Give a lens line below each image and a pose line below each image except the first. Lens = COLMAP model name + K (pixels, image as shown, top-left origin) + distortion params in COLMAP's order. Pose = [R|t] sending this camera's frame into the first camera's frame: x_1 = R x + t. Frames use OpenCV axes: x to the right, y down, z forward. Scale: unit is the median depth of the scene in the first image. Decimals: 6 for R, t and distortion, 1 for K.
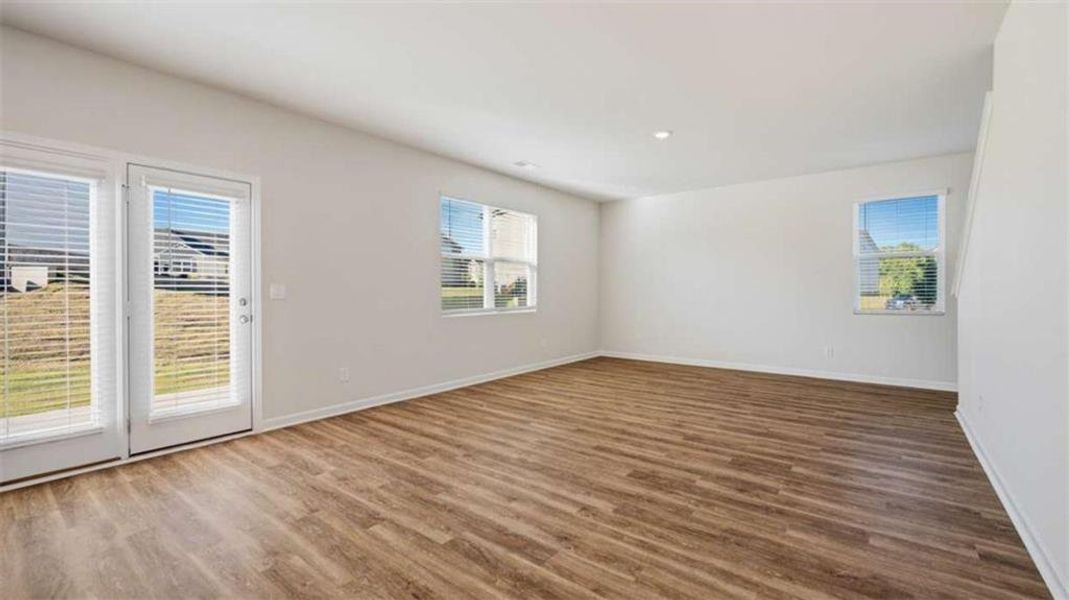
lens RADIAL K [[454.1, 0, 540.6], [0, 454.1, 290.3], [0, 0, 1]] dist [0.000648, -0.000152]
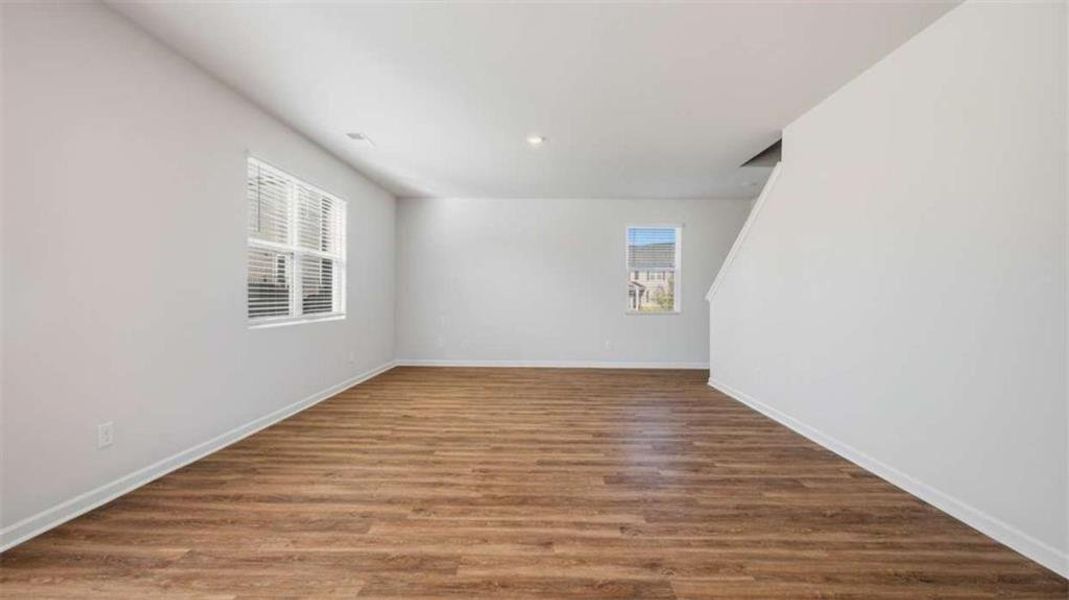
lens RADIAL K [[443.4, 0, 542.3], [0, 443.4, 305.1], [0, 0, 1]] dist [-0.001136, -0.000187]
pose [[0.794351, -0.004610, 0.607441, -0.485646], [-0.010467, 0.999719, 0.021275, 0.001236], [-0.607369, -0.023258, 0.794080, 0.315775]]
